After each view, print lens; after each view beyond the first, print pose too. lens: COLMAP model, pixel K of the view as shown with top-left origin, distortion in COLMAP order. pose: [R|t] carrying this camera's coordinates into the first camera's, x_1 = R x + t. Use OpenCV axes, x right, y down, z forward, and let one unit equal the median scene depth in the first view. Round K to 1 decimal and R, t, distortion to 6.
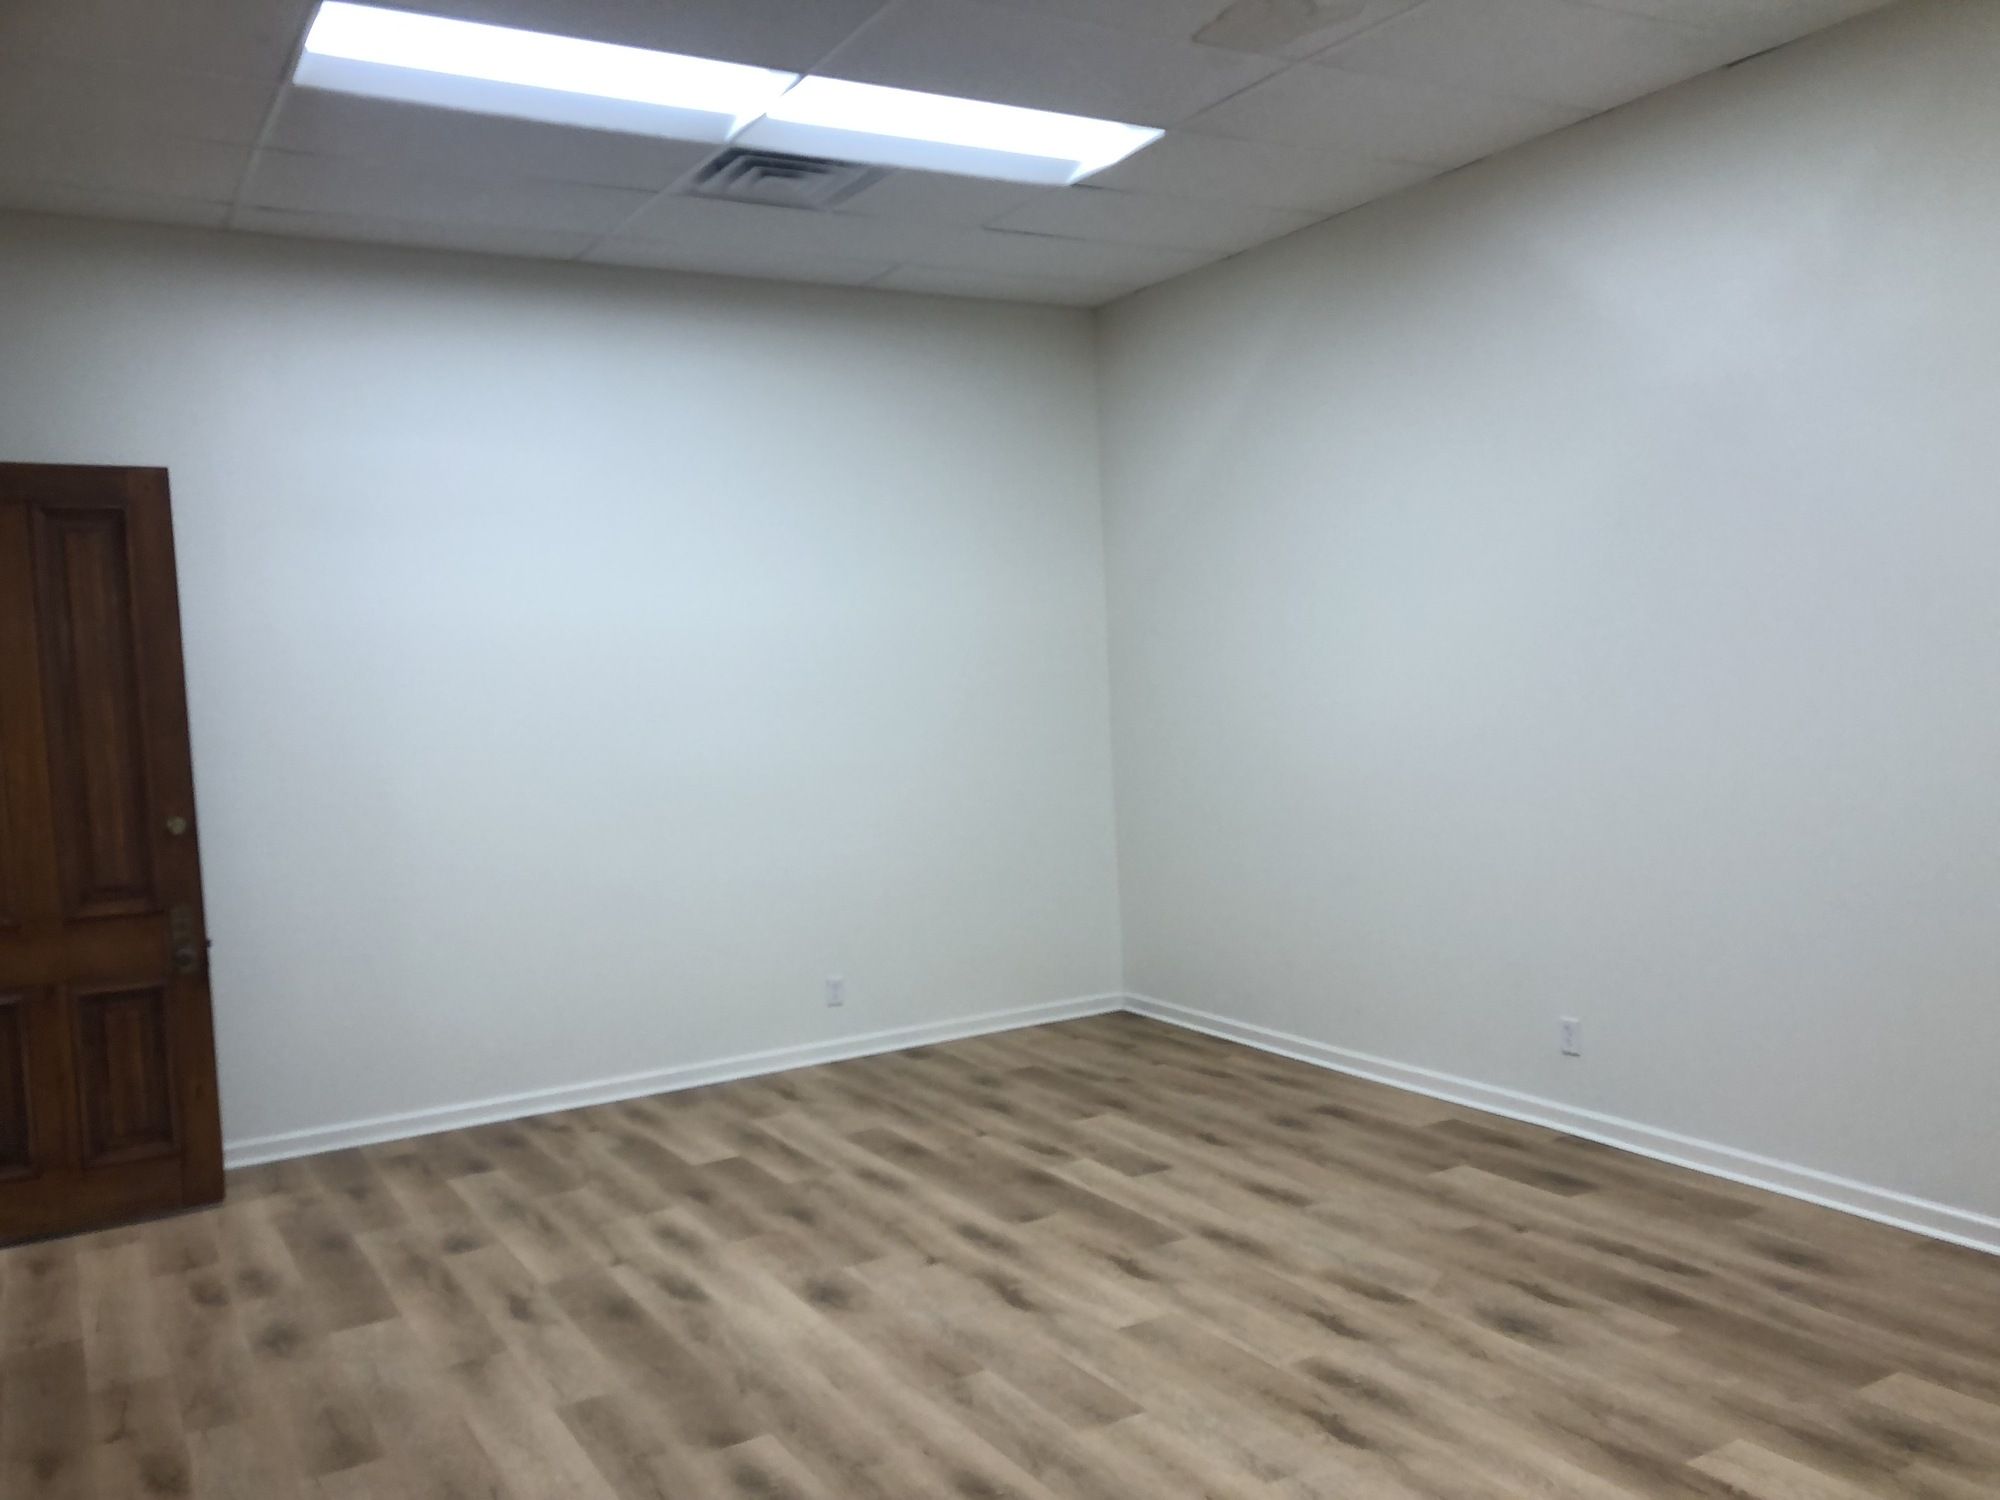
lens RADIAL K [[1660.9, 0, 1006.3], [0, 1660.9, 764.8], [0, 0, 1]] dist [0.041420, -0.033533]
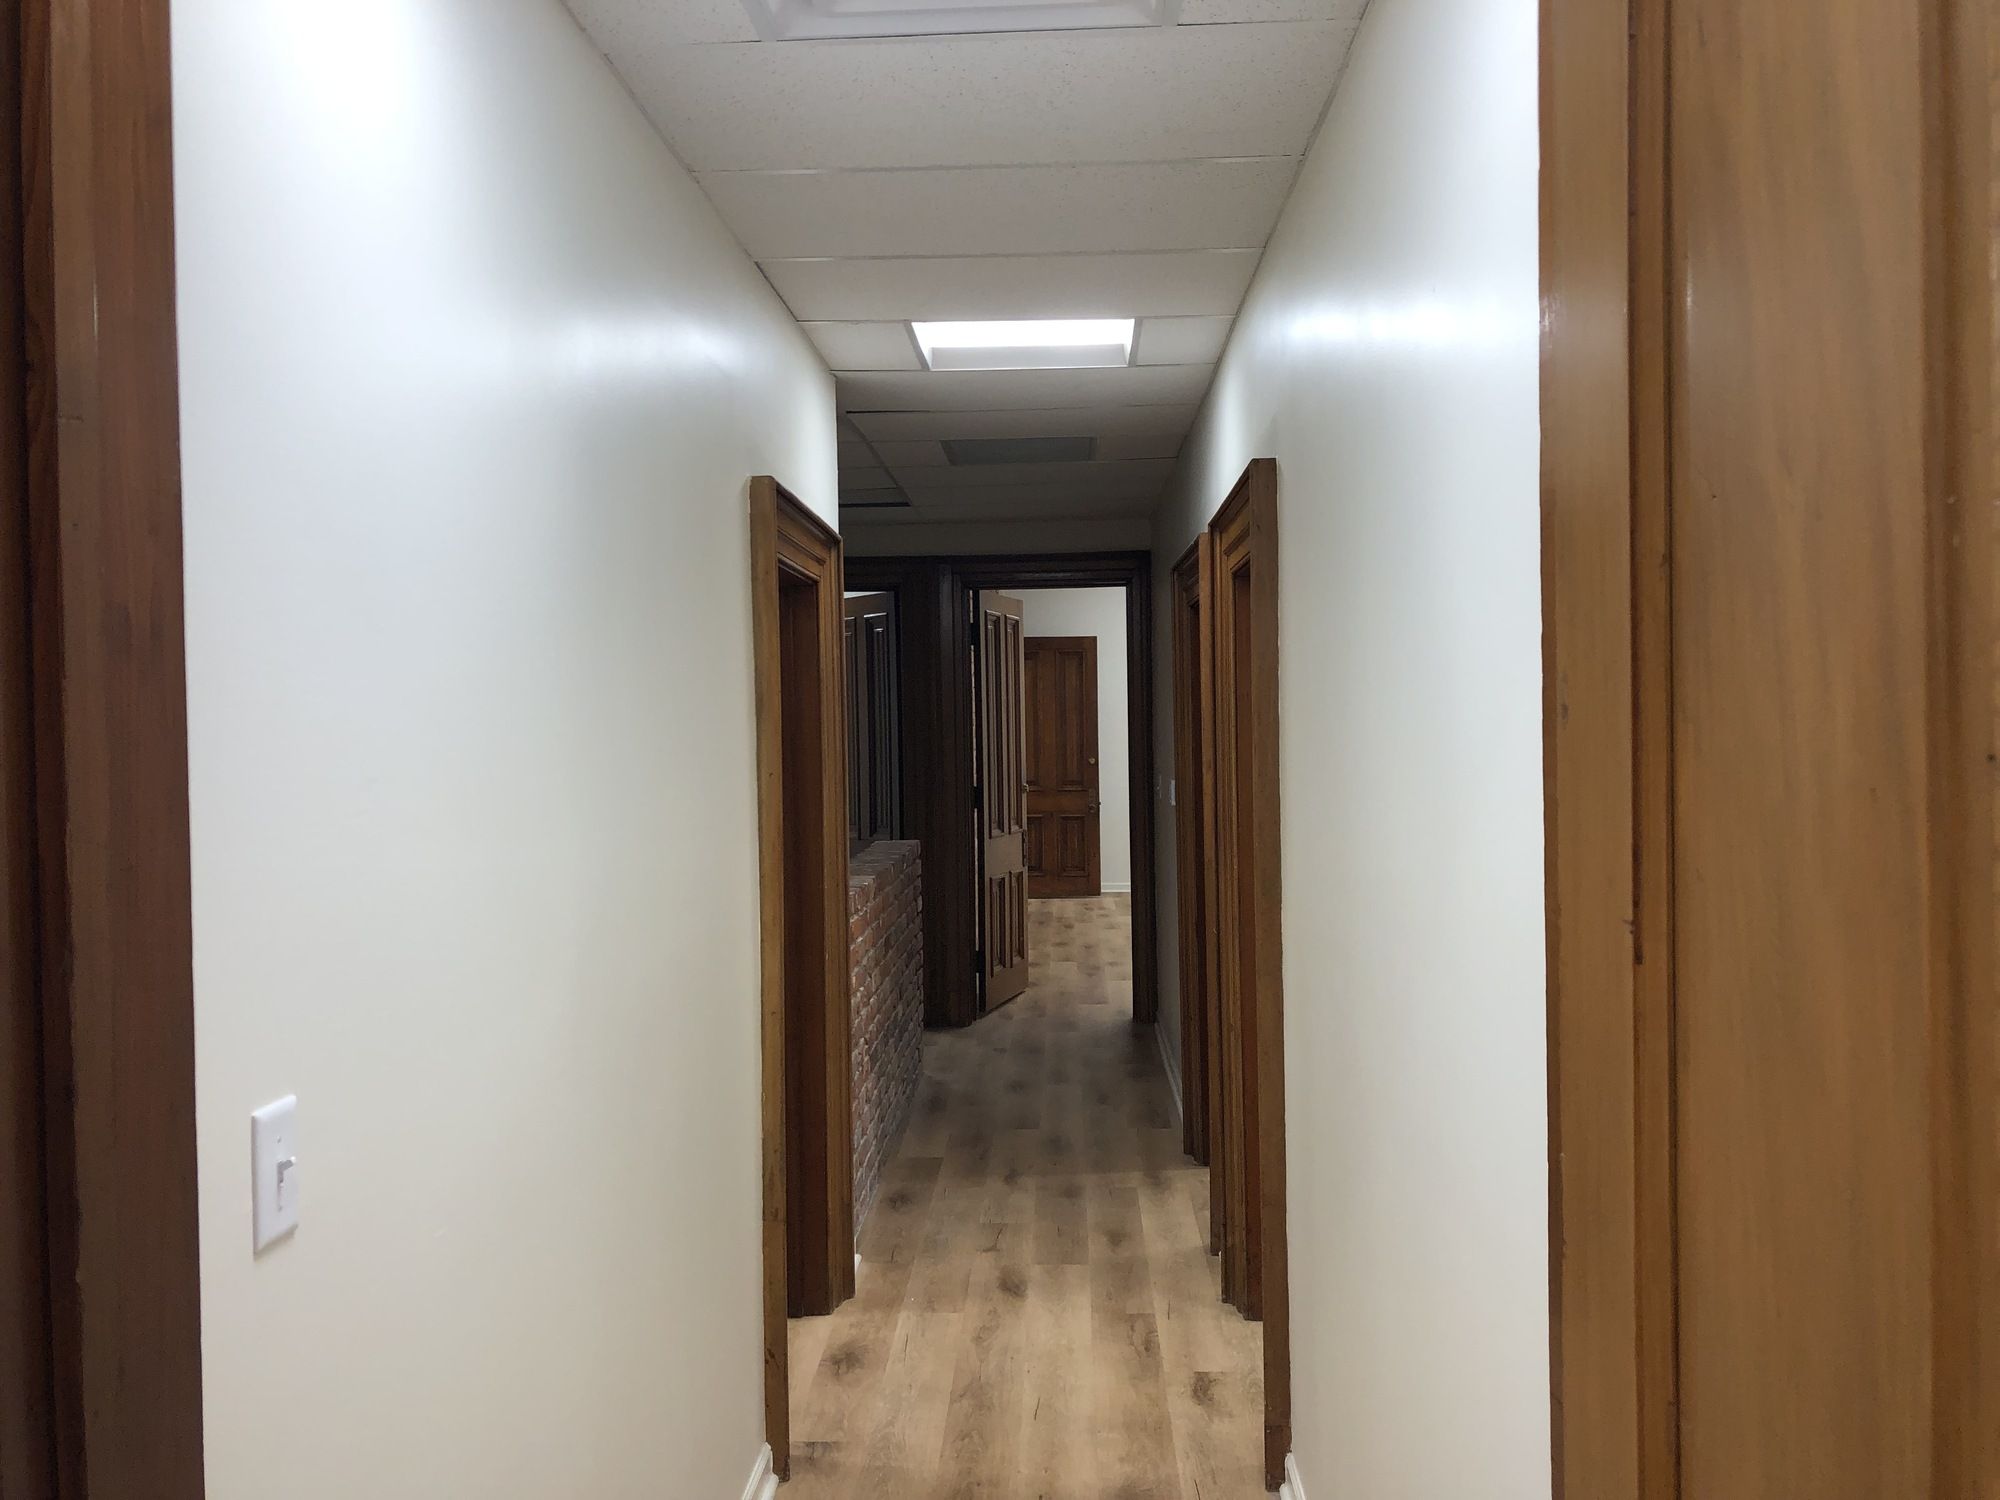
lens RADIAL K [[1660.9, 0, 1003.4], [0, 1660.9, 748.2], [0, 0, 1]] dist [0.041420, -0.033533]
pose [[0.852276, 0.049153, -0.520778, 0.875656], [-0.057690, 0.998335, -0.000184, 0.024375], [0.519902, 0.030201, 0.853692, -1.544144]]
